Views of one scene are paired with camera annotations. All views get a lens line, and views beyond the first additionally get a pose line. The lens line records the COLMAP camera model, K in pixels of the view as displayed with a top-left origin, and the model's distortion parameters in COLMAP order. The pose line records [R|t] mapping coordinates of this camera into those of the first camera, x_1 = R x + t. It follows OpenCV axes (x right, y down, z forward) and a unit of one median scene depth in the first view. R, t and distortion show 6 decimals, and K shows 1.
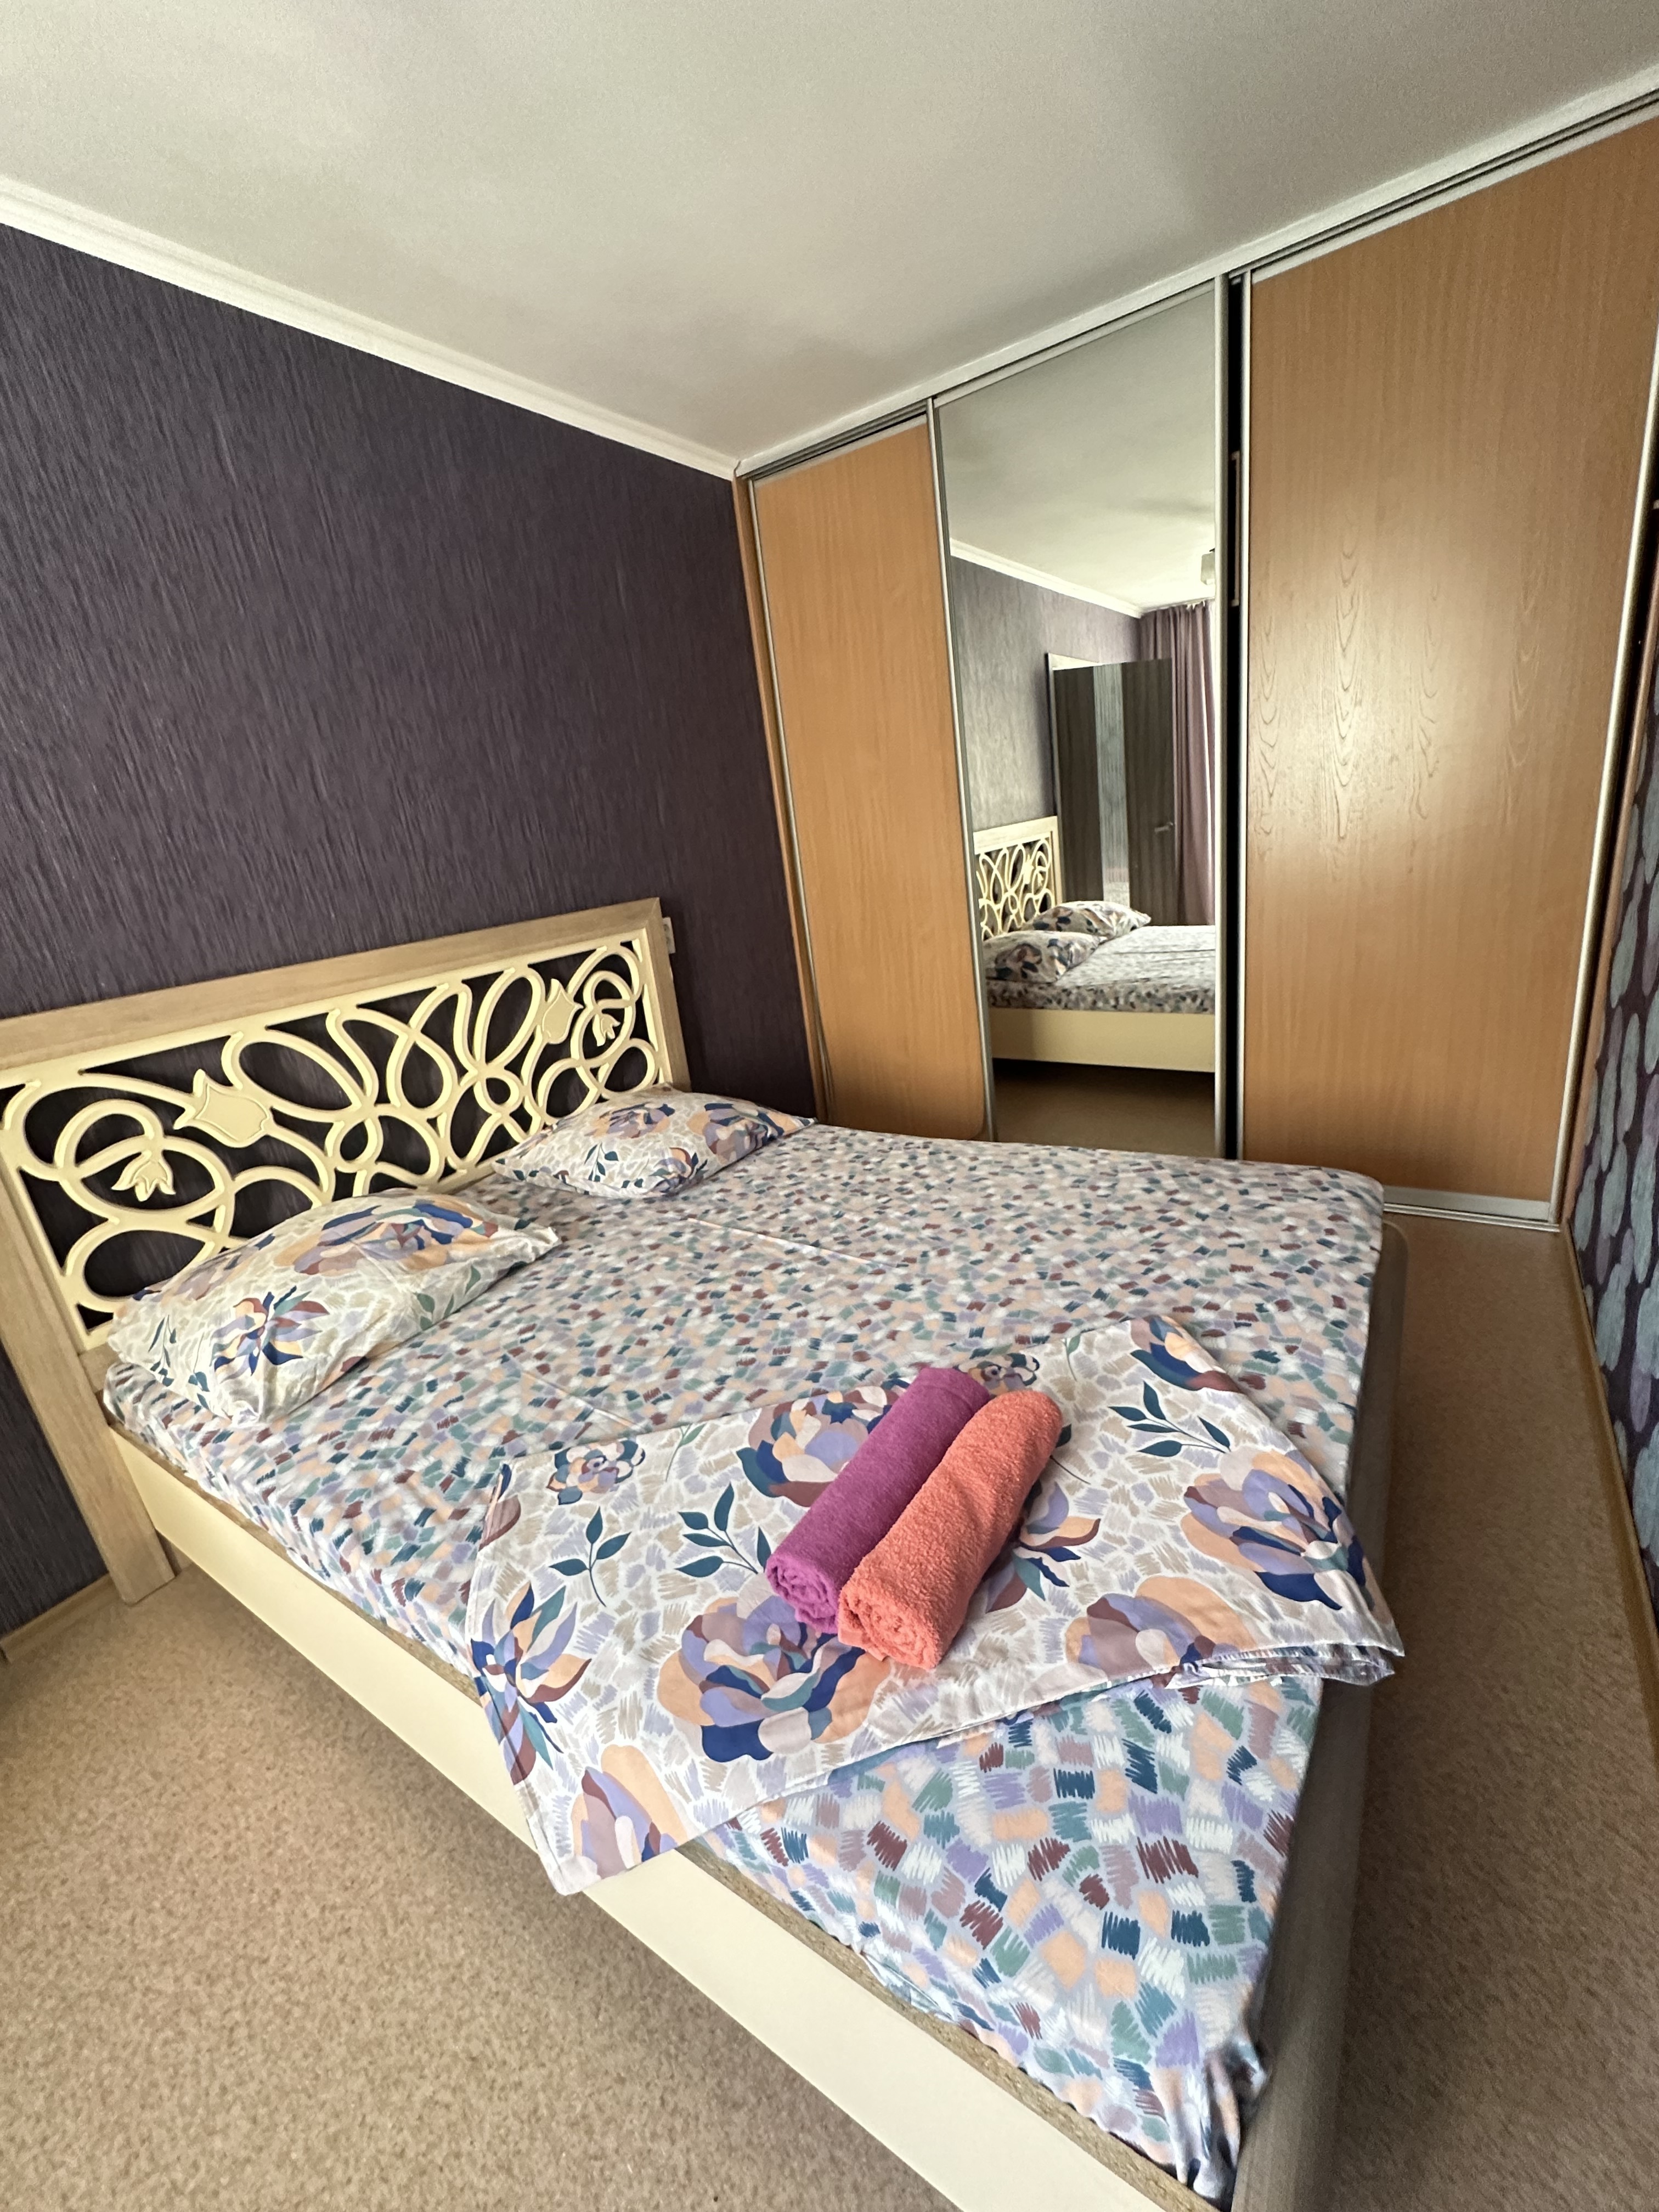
lens RADIAL K [[878.6, 0, 830.2], [0, 878.6, 1104.0], [0, 0, 1]] dist [-0.001112, 0.000305]
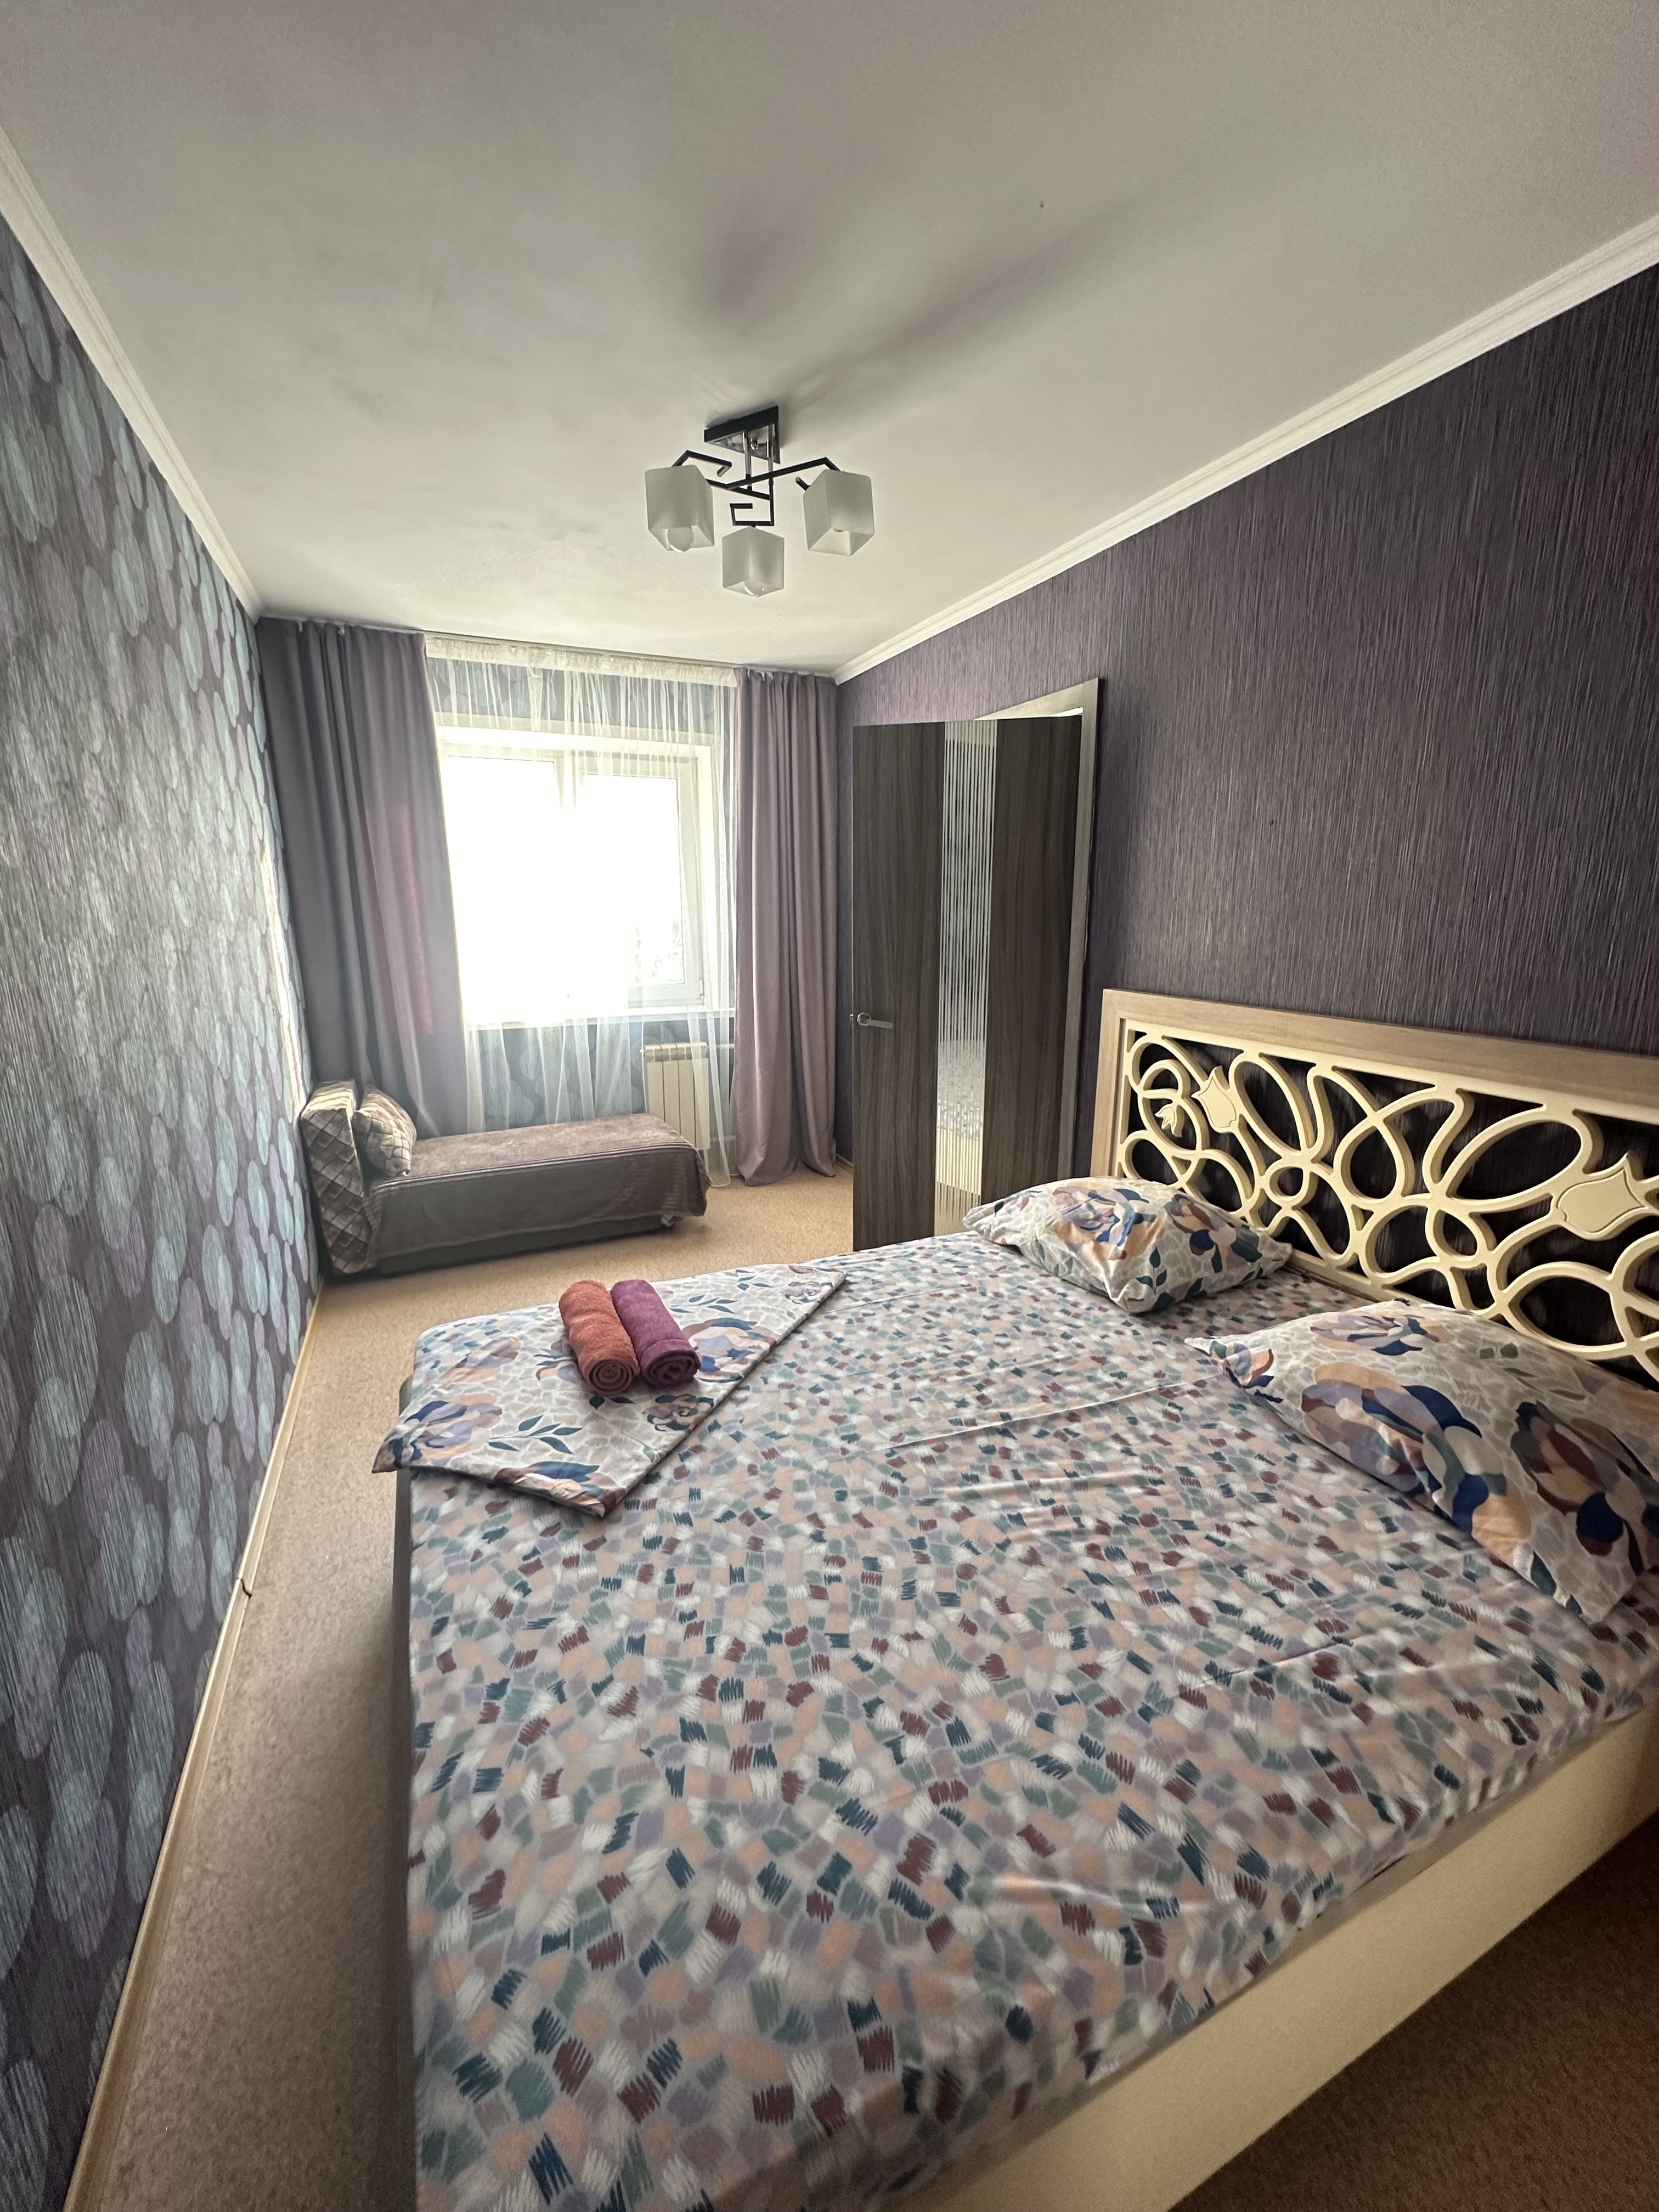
lens RADIAL K [[878.6, 0, 830.2], [0, 878.6, 1104.0], [0, 0, 1]] dist [-0.001112, 0.000305]
pose [[-0.521692, 0.306275, -0.796262, 0.687425], [-0.197981, 0.864396, 0.462194, -0.505436], [0.829844, 0.398767, -0.390312, 1.096712]]
